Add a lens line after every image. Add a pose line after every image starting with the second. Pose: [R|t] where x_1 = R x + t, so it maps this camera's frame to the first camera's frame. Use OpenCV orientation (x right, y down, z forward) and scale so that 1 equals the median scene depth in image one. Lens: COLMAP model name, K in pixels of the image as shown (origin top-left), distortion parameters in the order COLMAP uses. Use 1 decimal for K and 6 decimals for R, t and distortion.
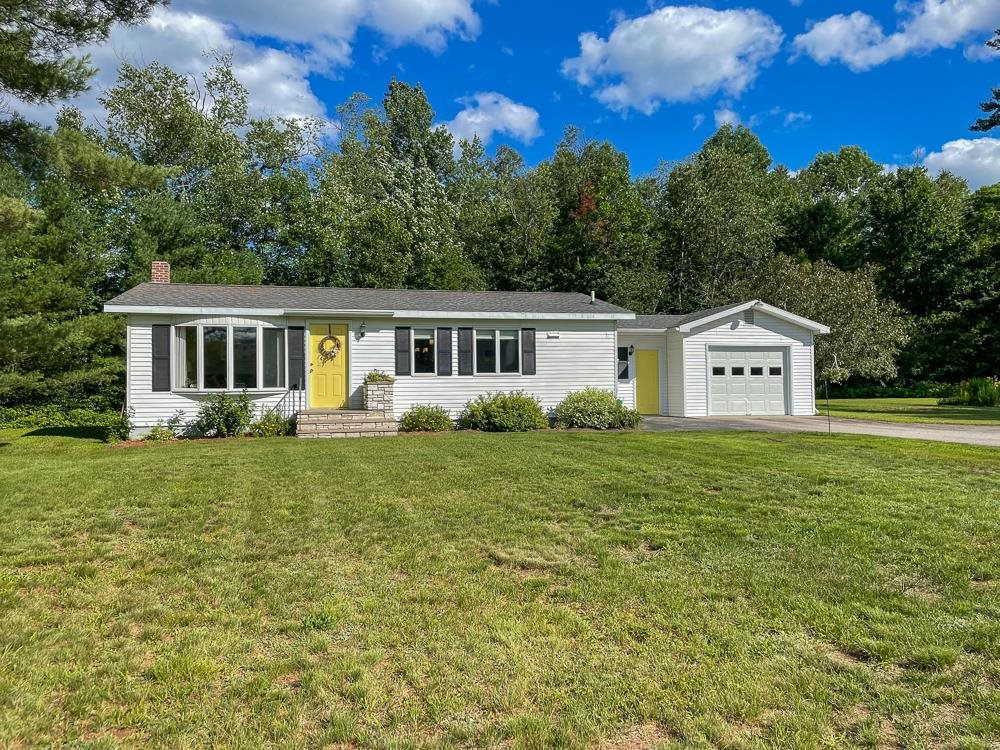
lens RADIAL K [[759.3, 0, 500.0], [0, 759.3, 375.0], [0, 0, 1]] dist [0.034581, -0.000249]
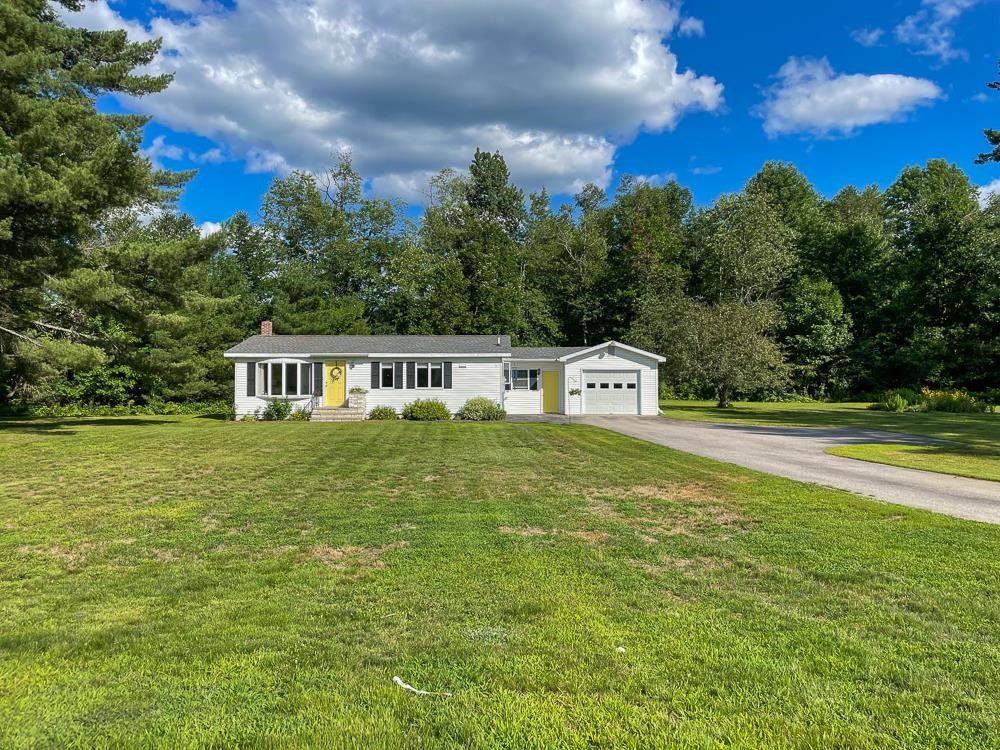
lens RADIAL K [[765.9, 0, 503.0], [0, 765.9, 365.3], [0, 0, 1]] dist [0.106474, -0.176140]
pose [[0.968811, 0.003150, -0.247779, 0.602251], [-0.004260, 0.999983, -0.003944, -0.047489], [0.247763, 0.004877, 0.968809, -0.678953]]
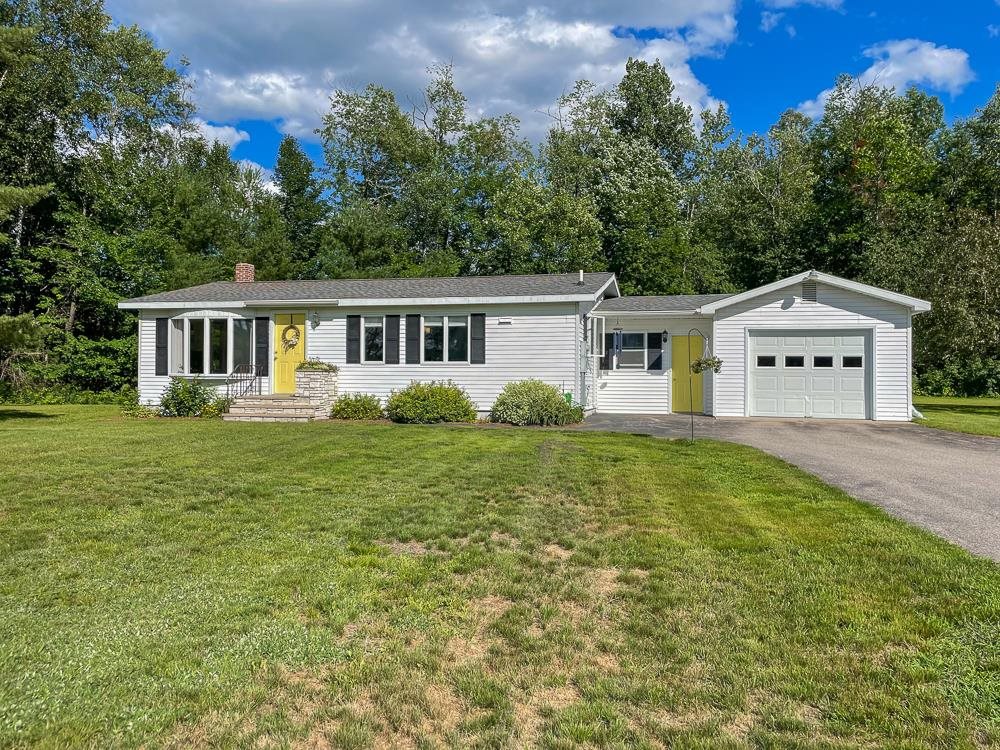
lens RADIAL K [[765.9, 0, 503.0], [0, 765.9, 365.3], [0, 0, 1]] dist [0.106474, -0.176140]
pose [[0.875782, 0.008847, -0.482625, 0.524305], [-0.007659, 0.999961, 0.004433, -0.002805], [0.482646, -0.000186, 0.875816, 0.193093]]
